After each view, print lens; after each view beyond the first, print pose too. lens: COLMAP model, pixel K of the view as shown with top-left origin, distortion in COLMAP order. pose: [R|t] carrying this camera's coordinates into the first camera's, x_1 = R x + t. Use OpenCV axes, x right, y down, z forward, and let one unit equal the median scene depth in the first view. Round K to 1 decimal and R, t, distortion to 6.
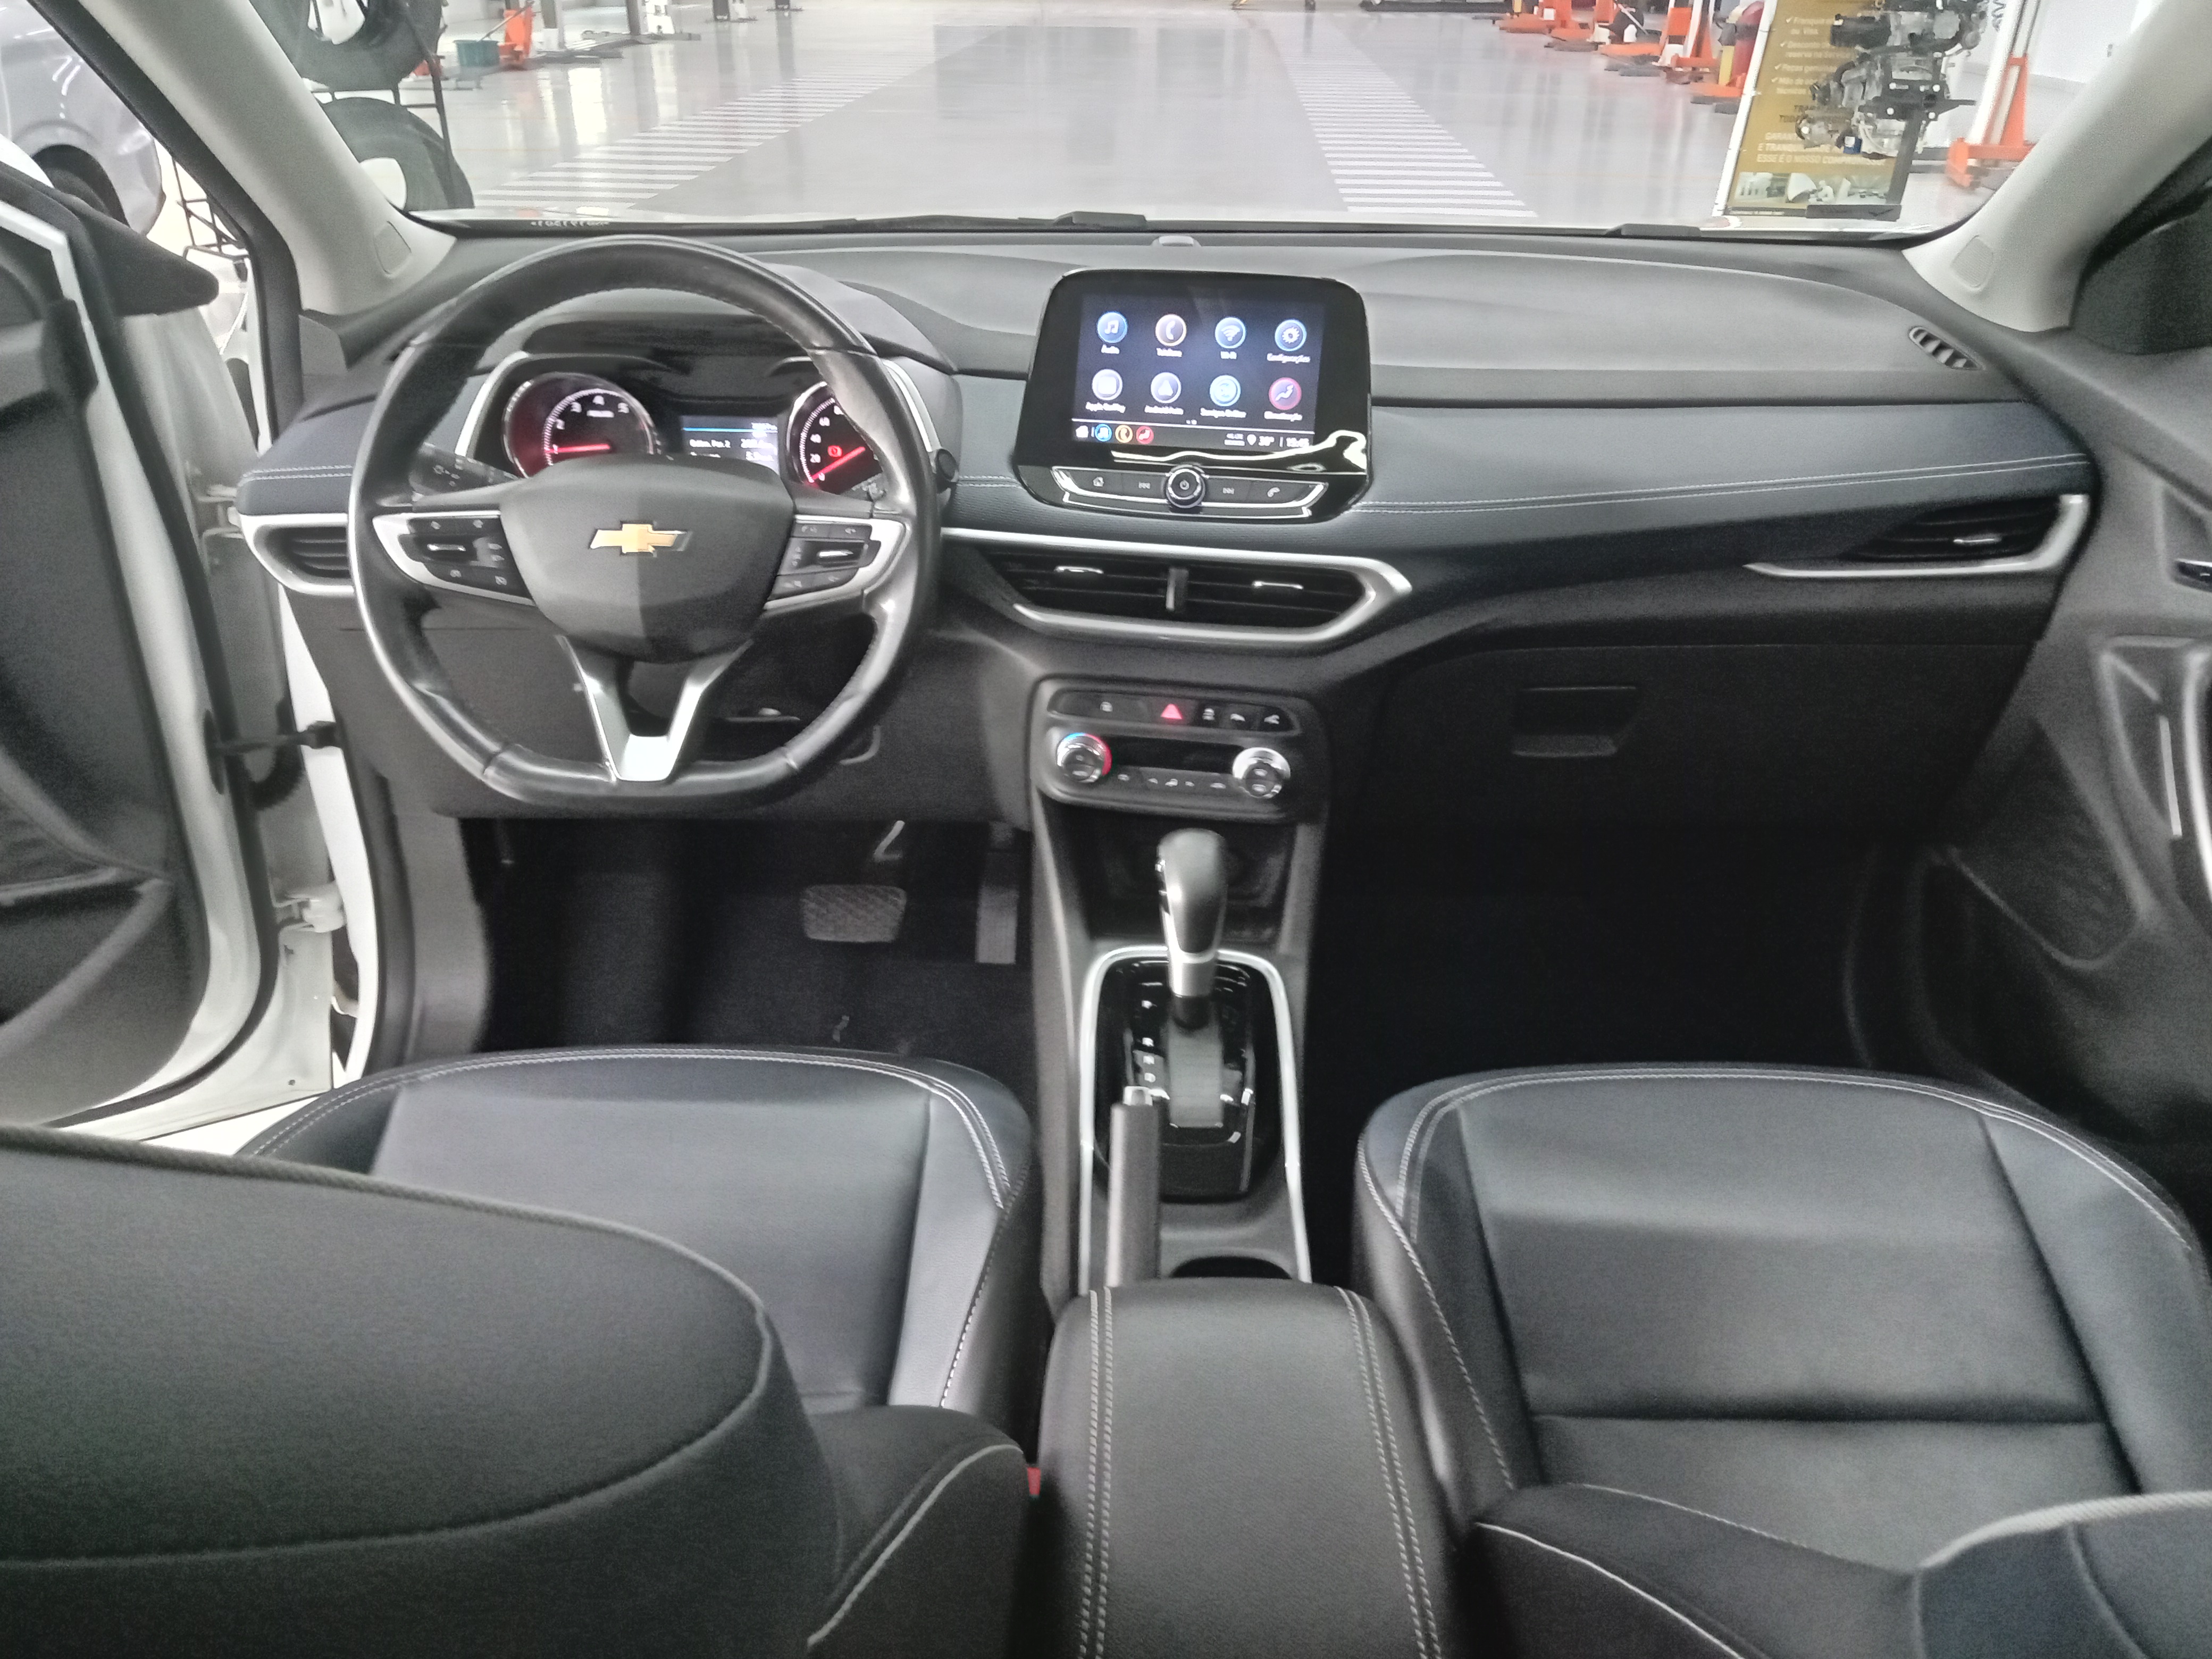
lens RADIAL K [[1652.7, 0, 1136.9], [0, 1652.7, 828.7], [0, 0, 1]] dist [0.011135, -0.006195]
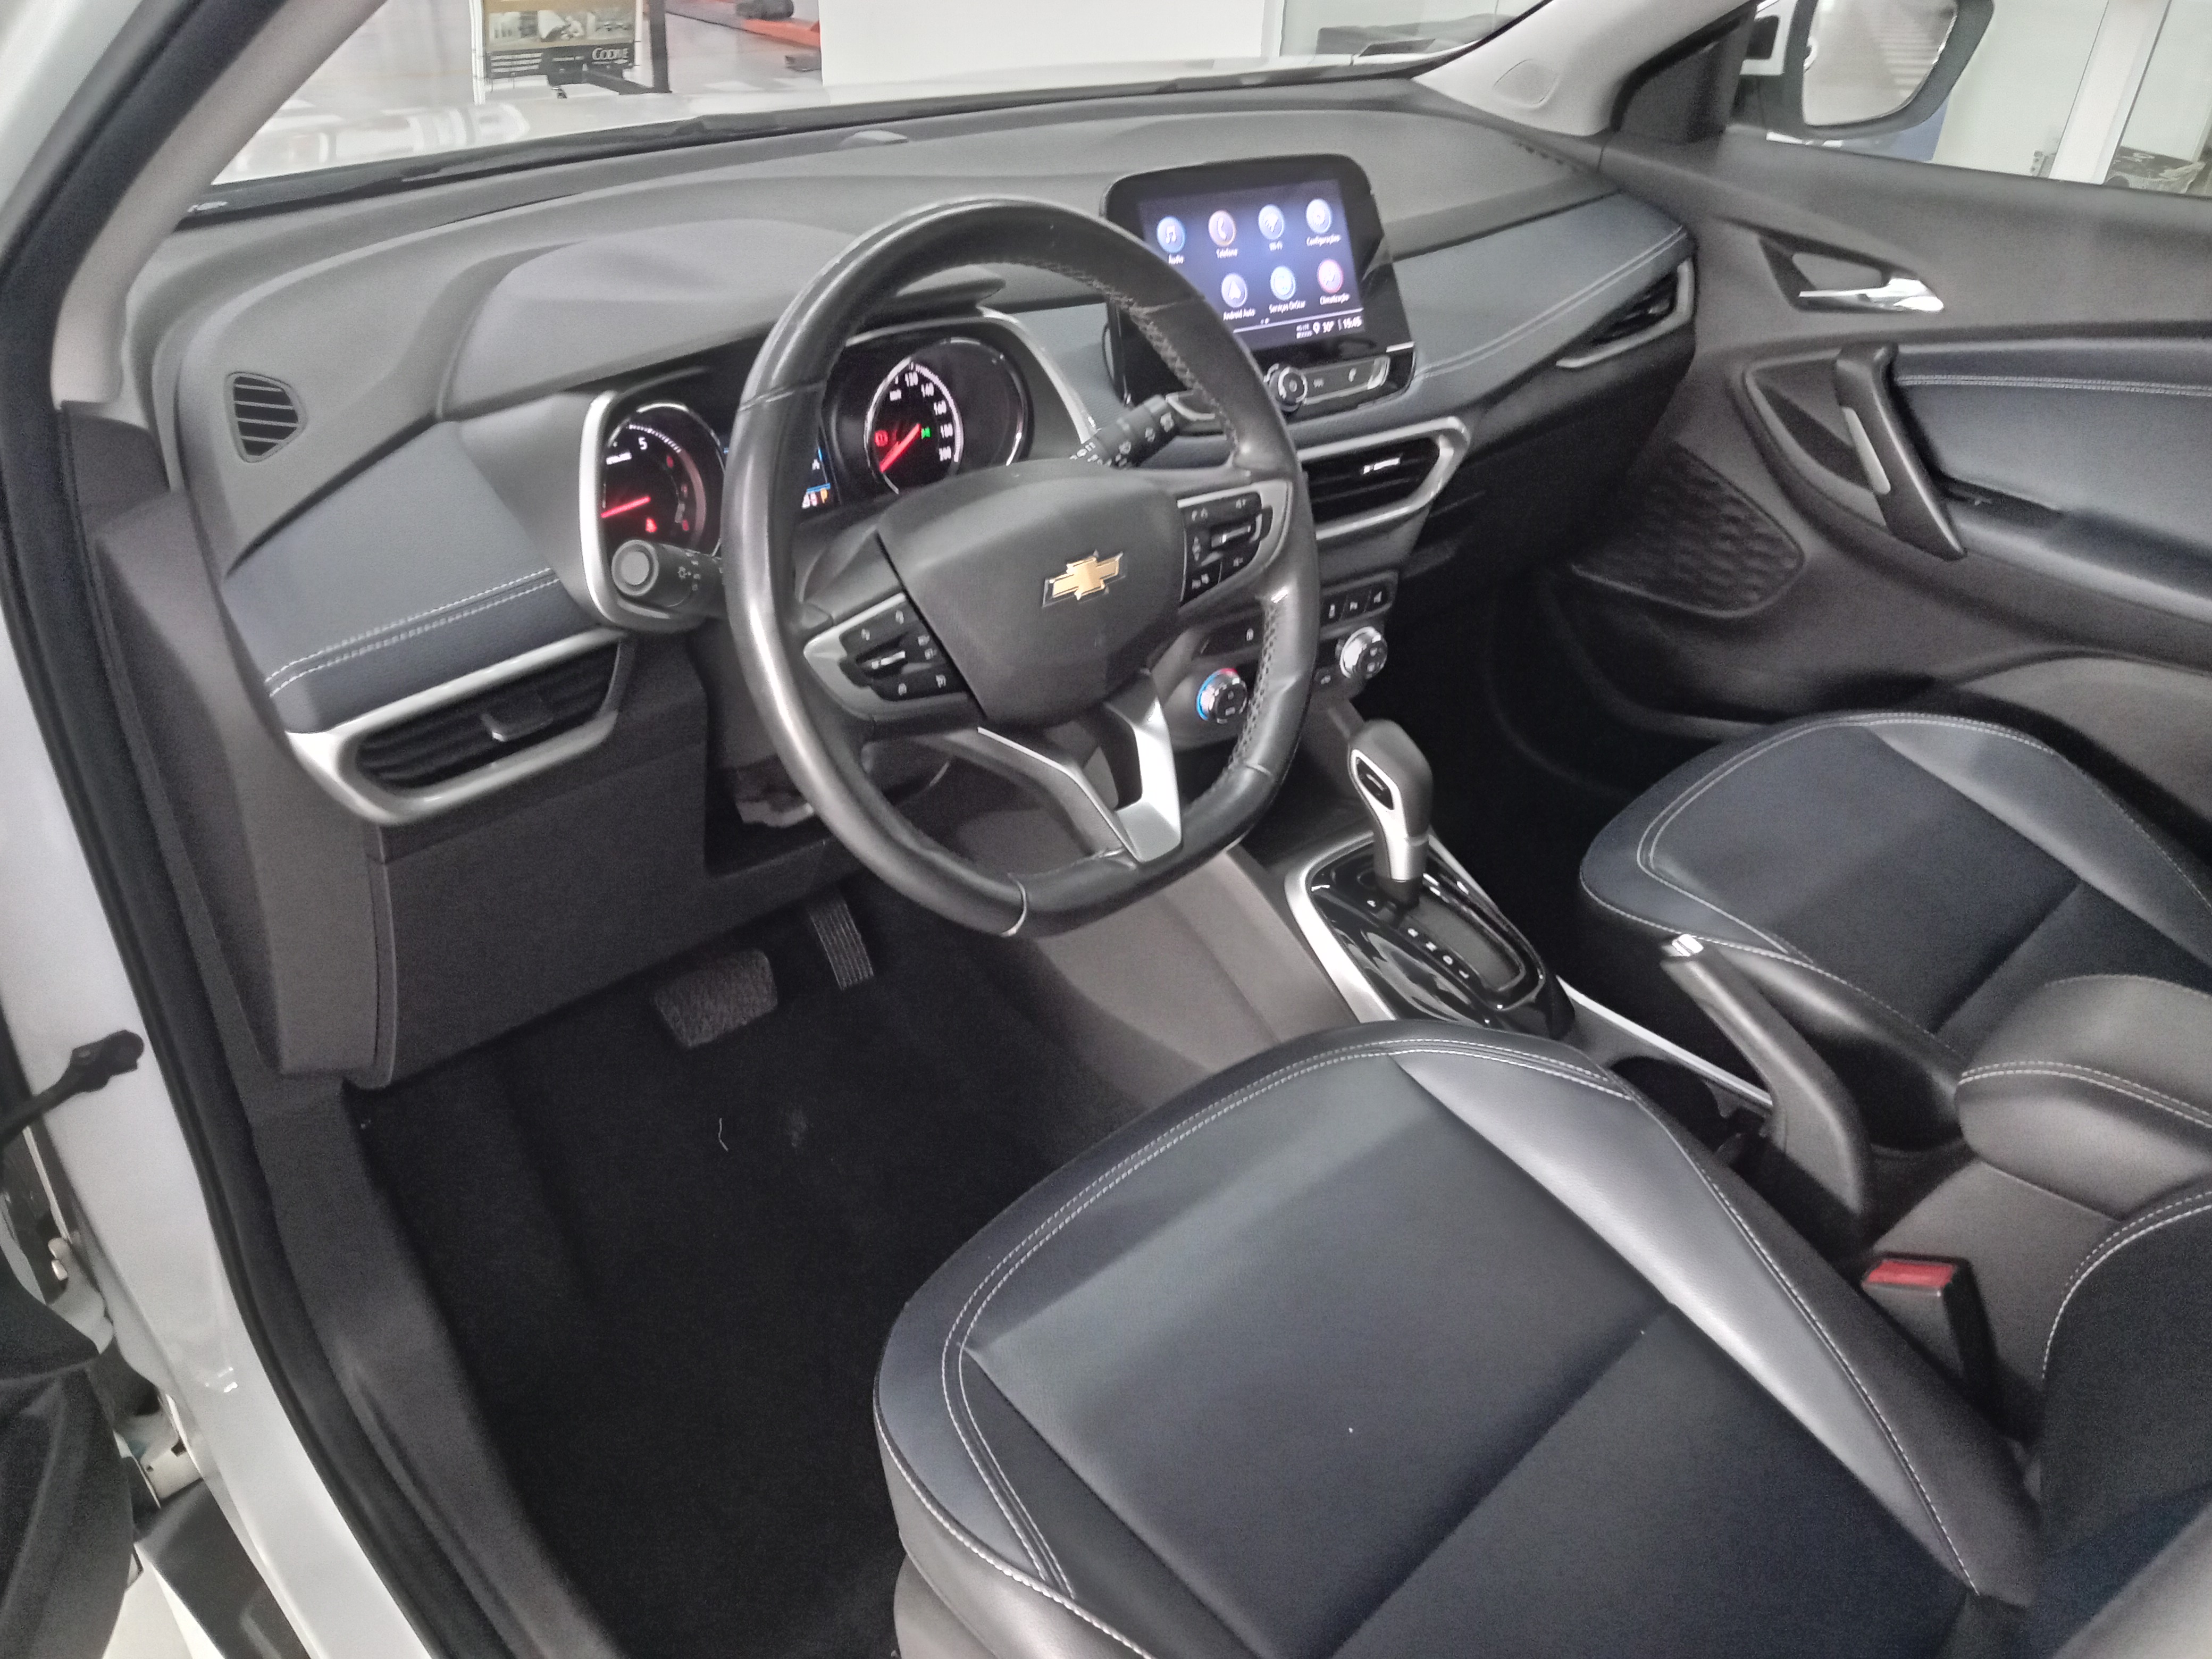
lens RADIAL K [[1652.9, 0, 1106.0], [0, 1652.9, 829.5], [0, 0, 1]] dist [-0.011140, -0.003361]
pose [[0.715548, -0.360442, 0.598392, -0.715067], [0.306225, 0.931759, 0.195067, -0.186729], [-0.627868, 0.043663, 0.777094, 0.327225]]
